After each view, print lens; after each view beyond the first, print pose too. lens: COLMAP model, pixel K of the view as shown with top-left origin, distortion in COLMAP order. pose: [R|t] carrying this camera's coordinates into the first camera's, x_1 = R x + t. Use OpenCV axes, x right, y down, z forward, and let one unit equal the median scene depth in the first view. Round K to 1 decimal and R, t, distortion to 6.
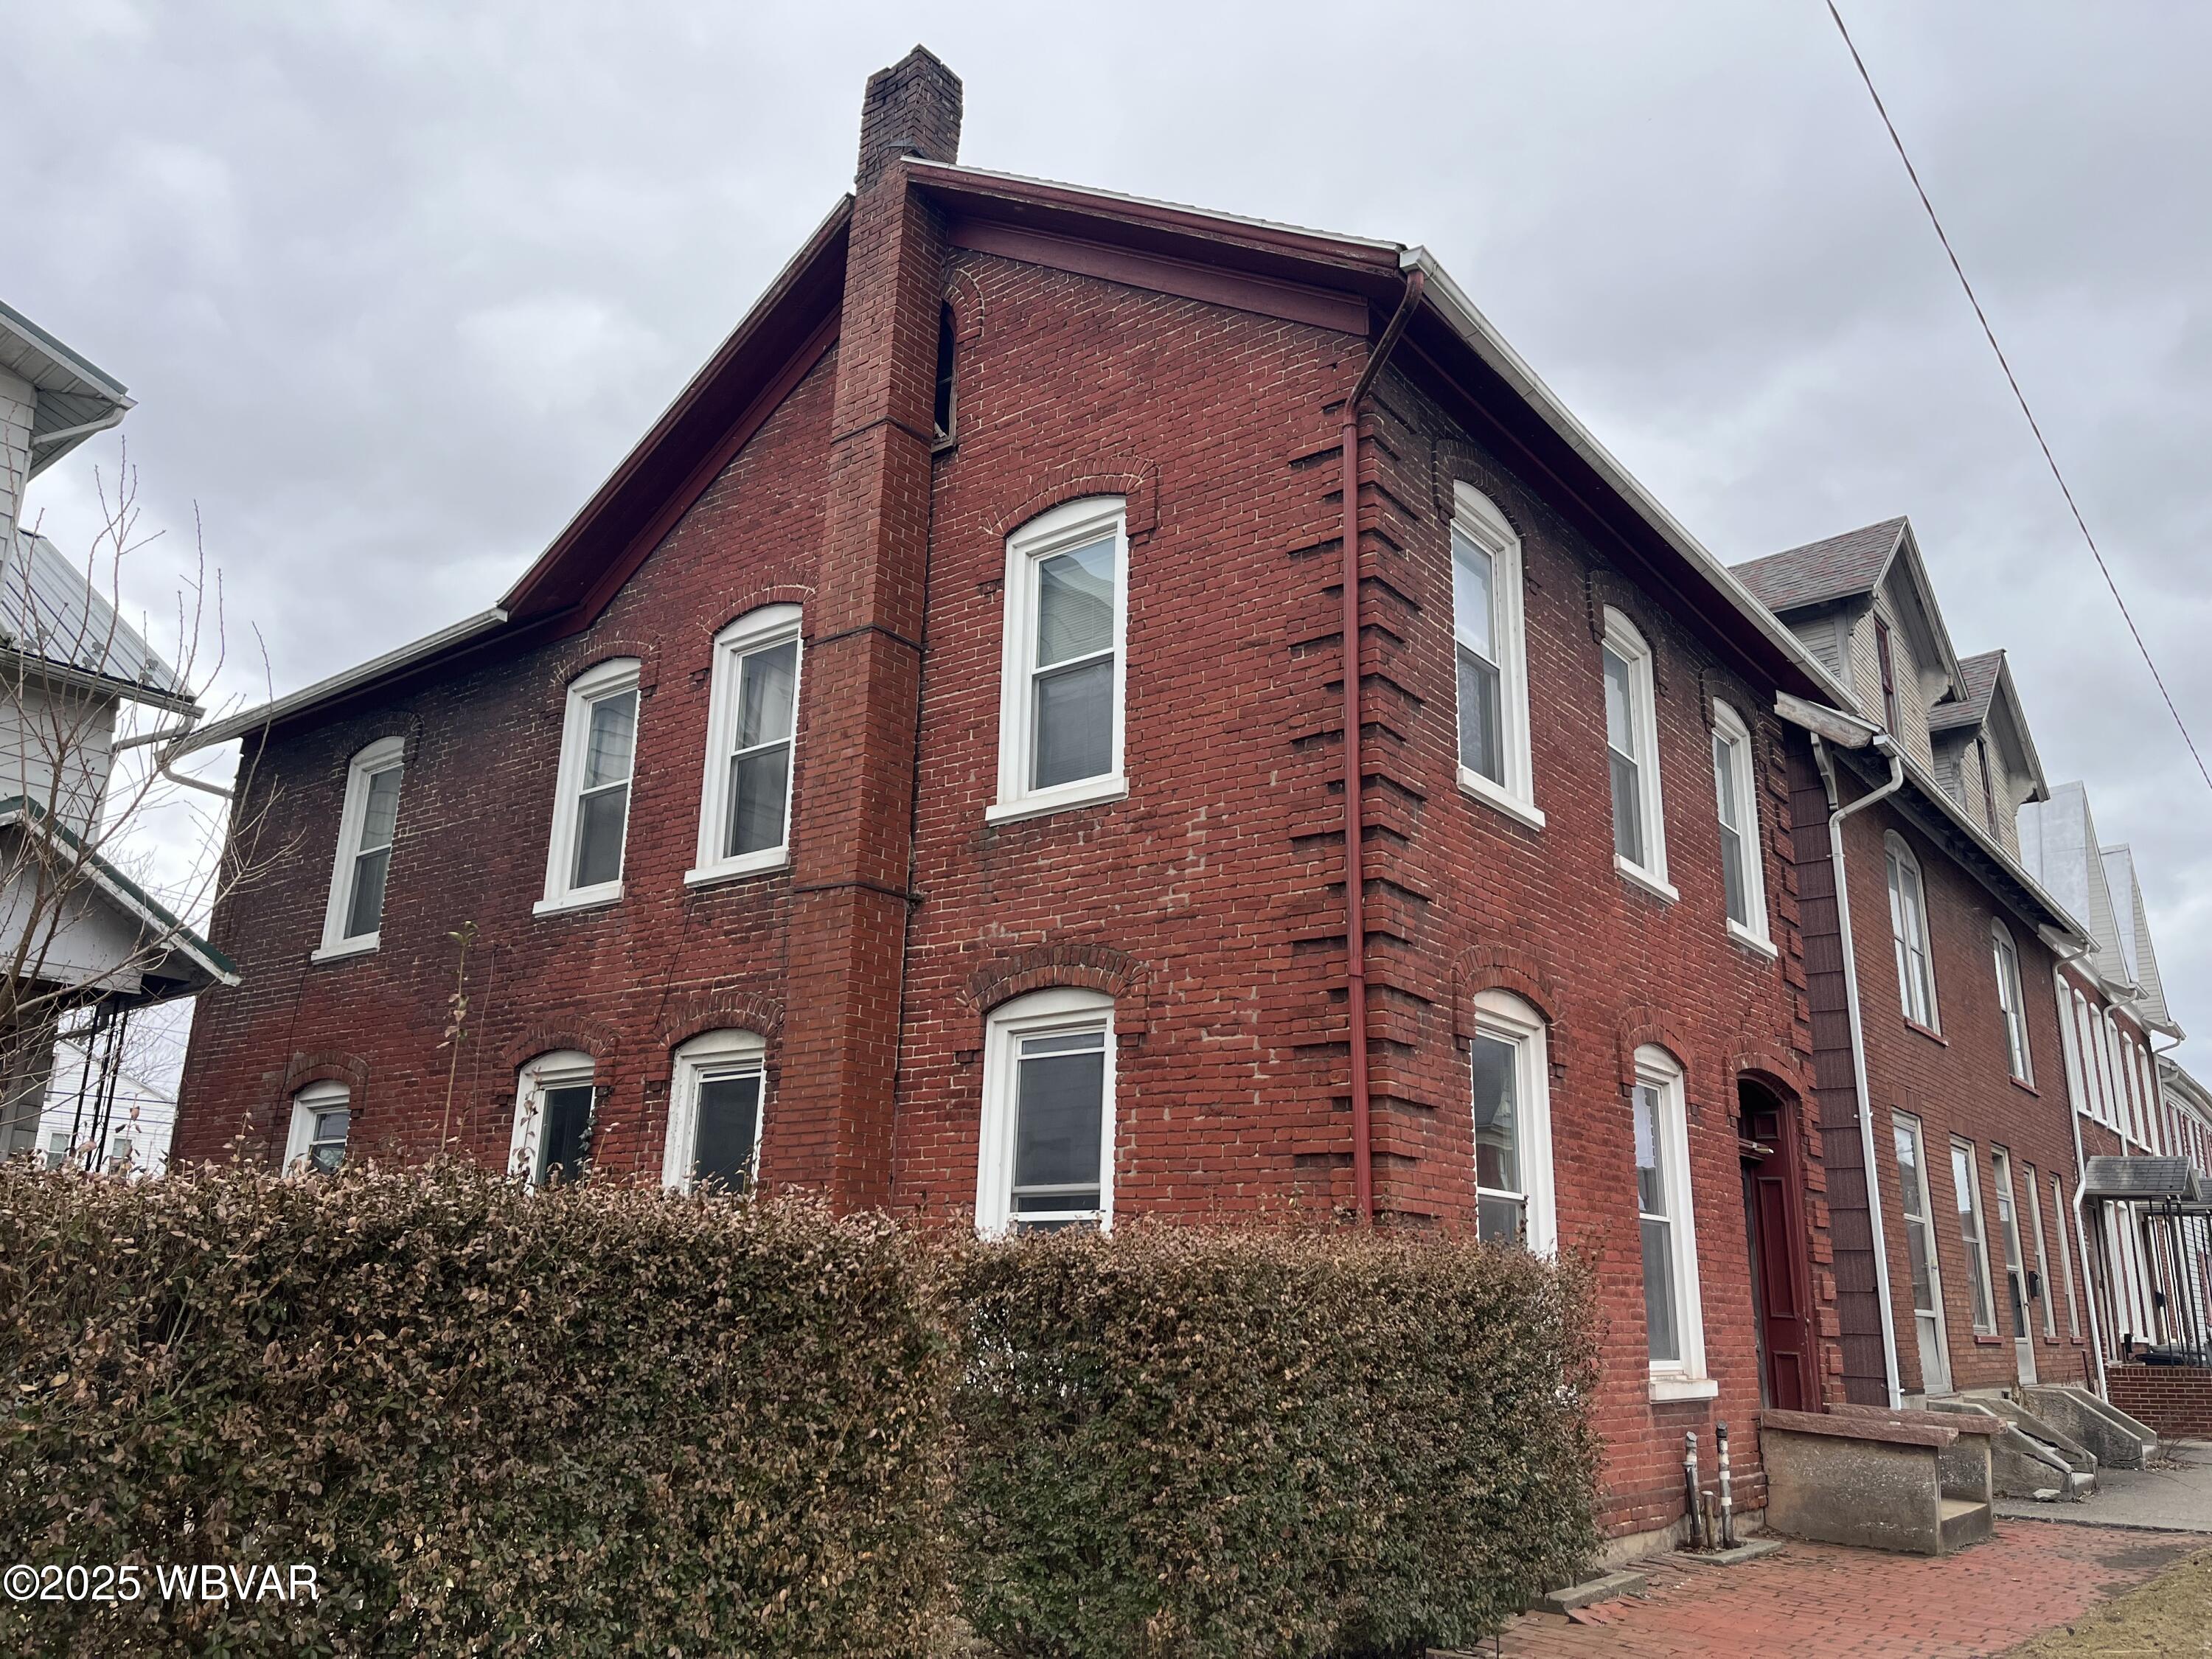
lens RADIAL K [[1658.9, 0, 1095.8], [0, 1658.9, 815.2], [0, 0, 1]] dist [0.043503, -0.036375]
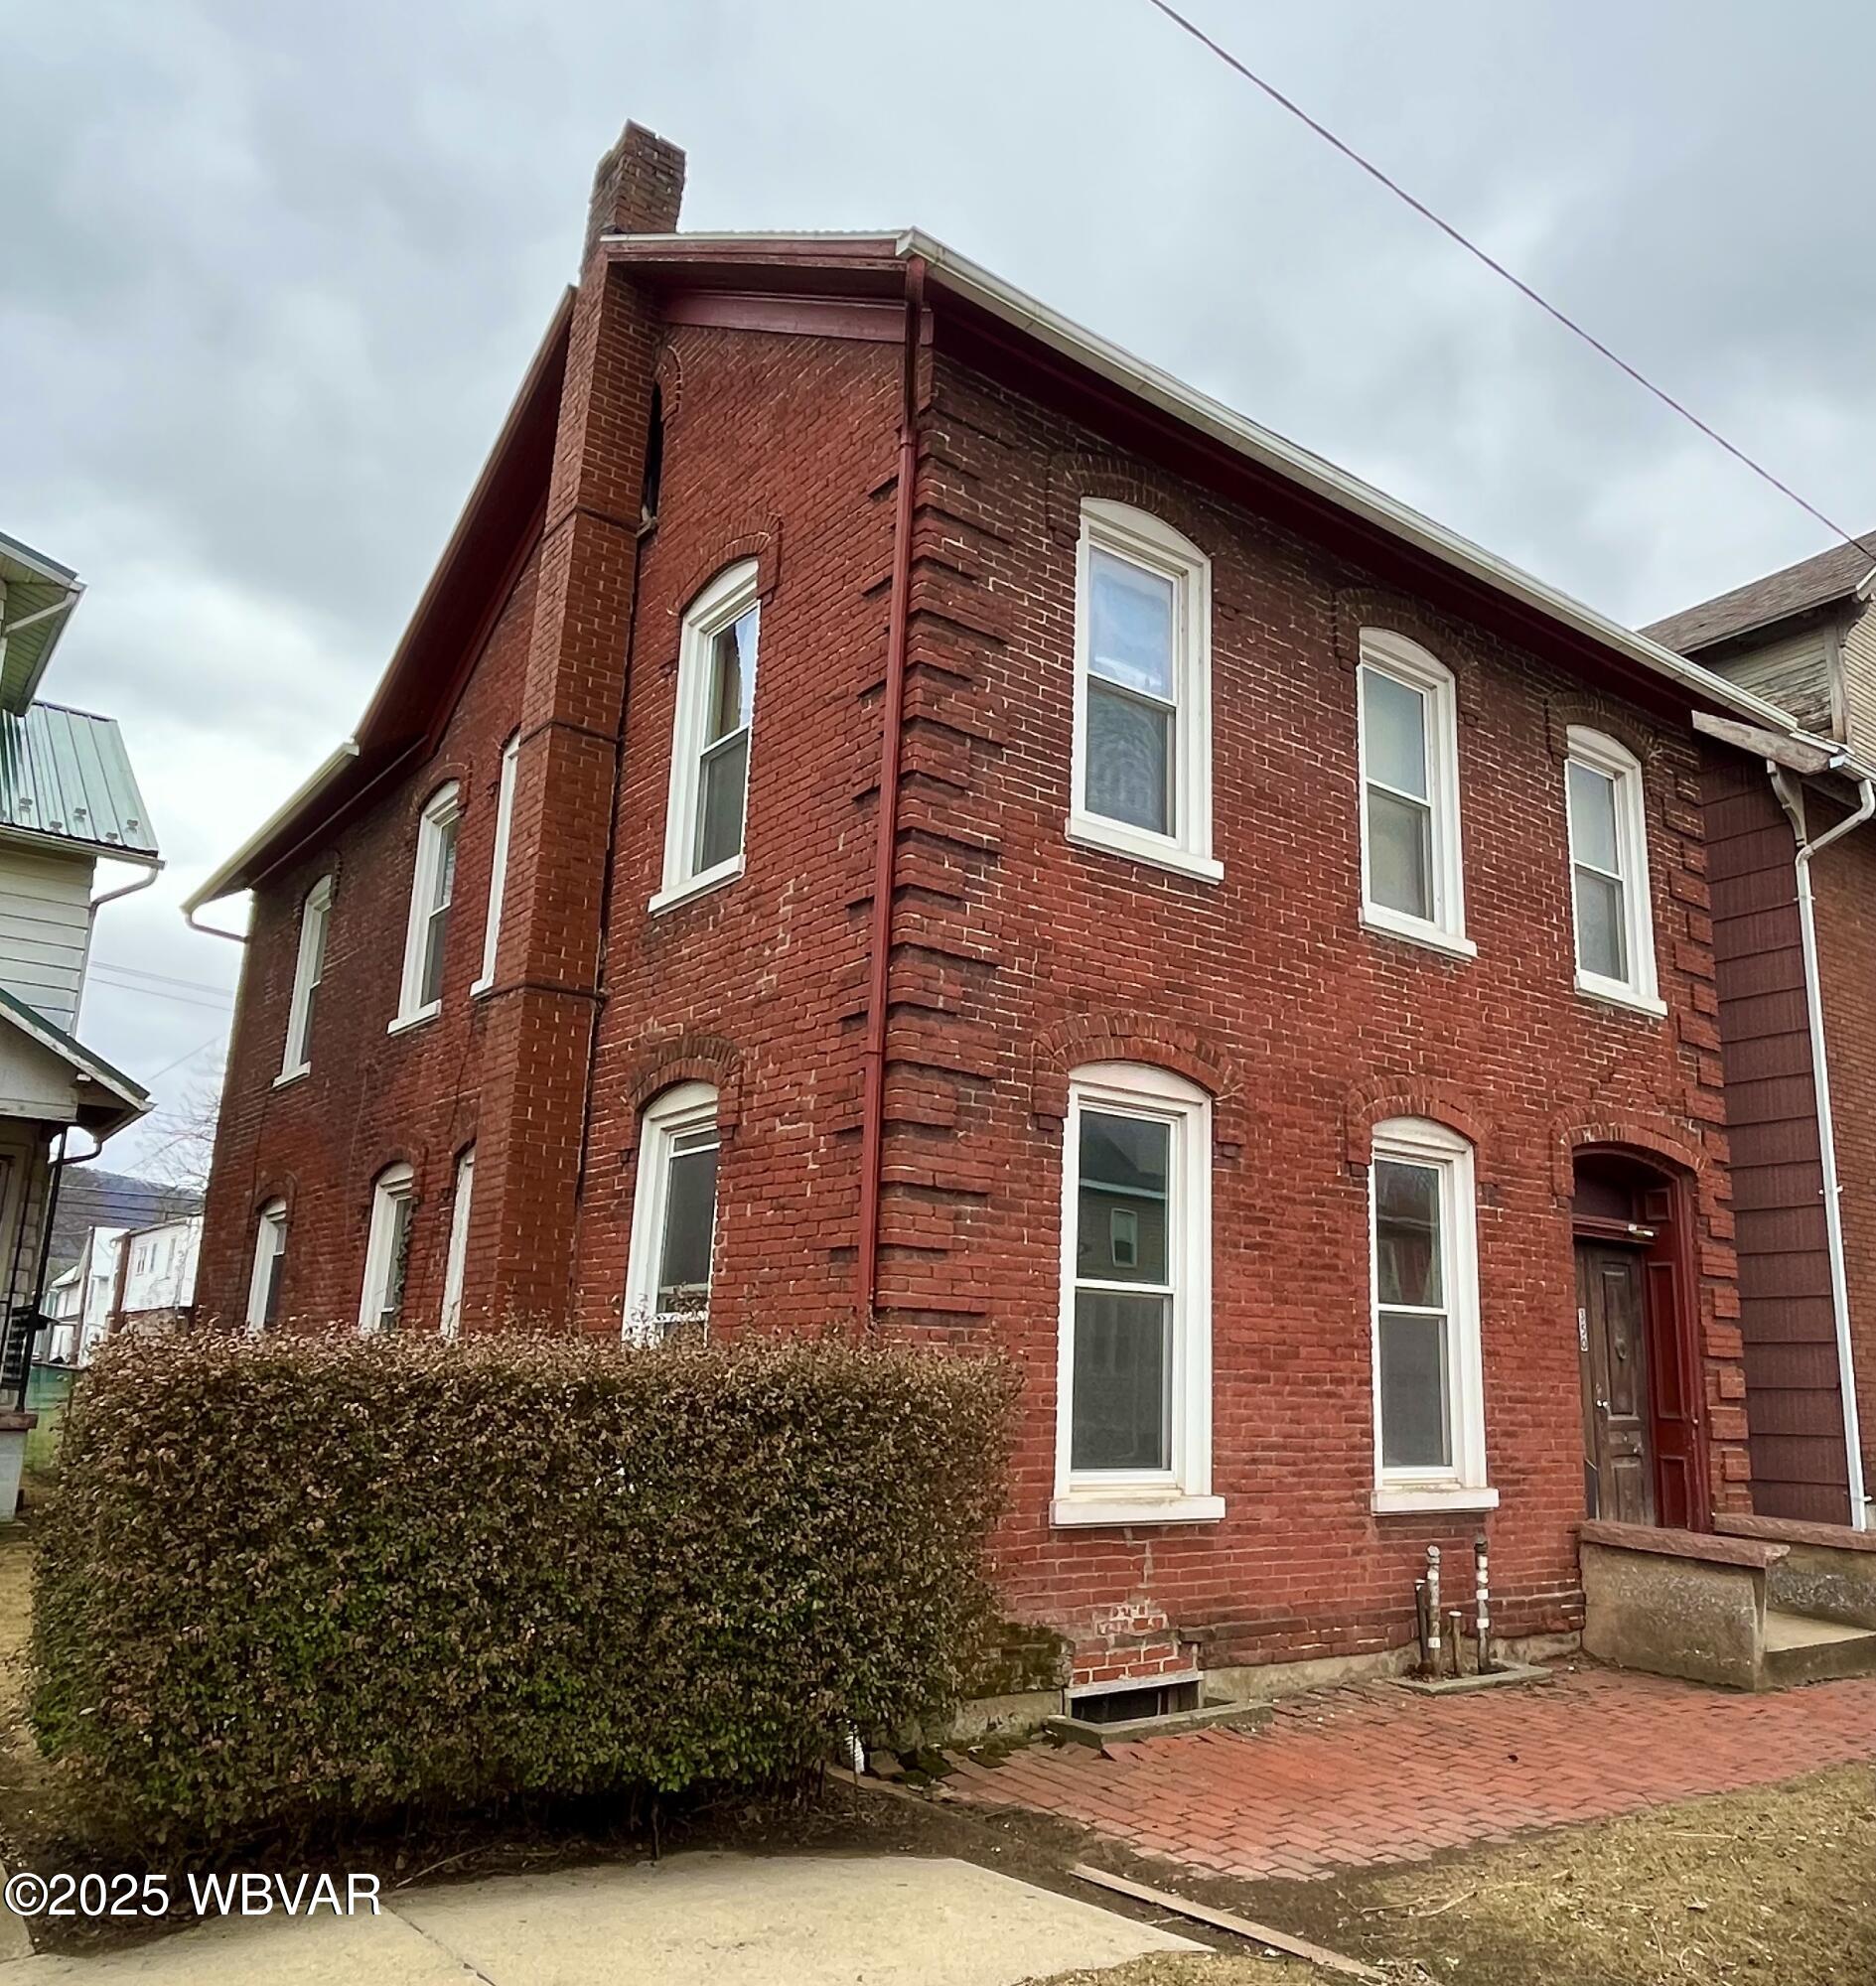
lens RADIAL K [[1624.8, 0, 941.8], [0, 1624.8, 999.5], [0, 0, 1]] dist [-0.014468, 0.035233]
pose [[0.975489, -0.051688, -0.213892, 0.288605], [0.061031, 0.997438, 0.037309, 0.028203], [0.211416, -0.049449, 0.976145, 0.110002]]
